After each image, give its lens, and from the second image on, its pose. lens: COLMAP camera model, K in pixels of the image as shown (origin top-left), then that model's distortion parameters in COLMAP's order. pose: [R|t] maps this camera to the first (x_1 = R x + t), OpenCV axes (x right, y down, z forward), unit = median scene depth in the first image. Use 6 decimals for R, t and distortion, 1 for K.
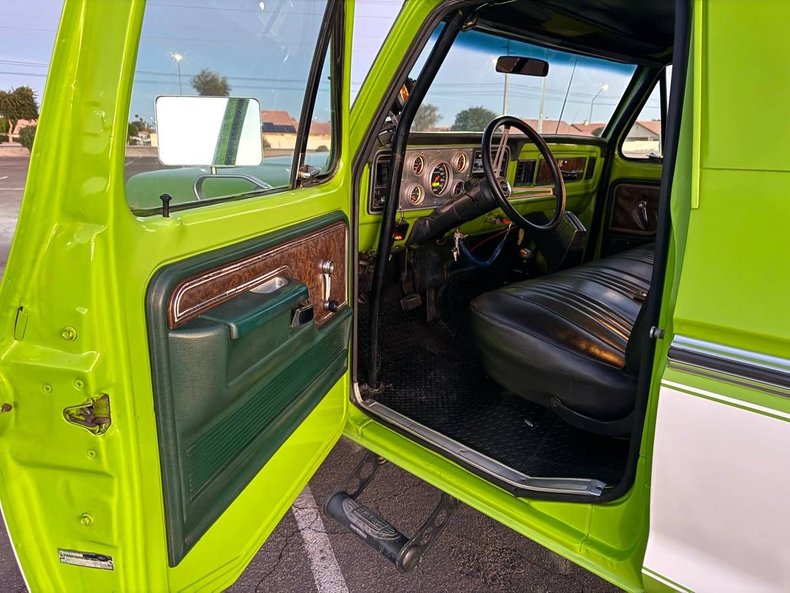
lens RADIAL K [[562.3, 0, 386.1], [0, 562.3, 295.3], [0, 0, 1]] dist [0.140405, -0.265446]
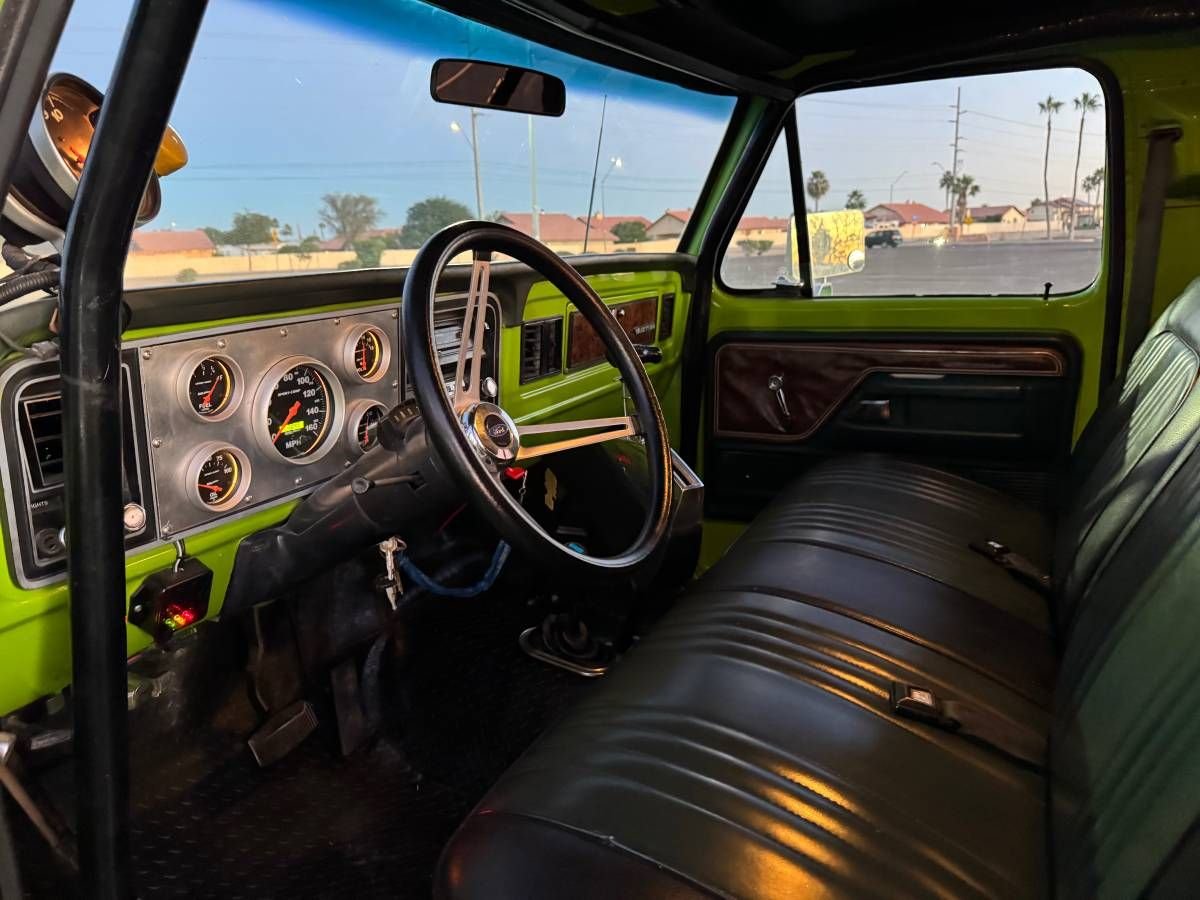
lens RADIAL K [[867.4, 0, 604.1], [0, 867.4, 451.6], [0, 0, 1]] dist [0.068166, -0.093457]
pose [[0.945406, -0.120320, 0.302870, 0.088916], [0.130753, 0.991311, -0.014332, -0.130024], [-0.298514, 0.053151, 0.952924, 0.397843]]
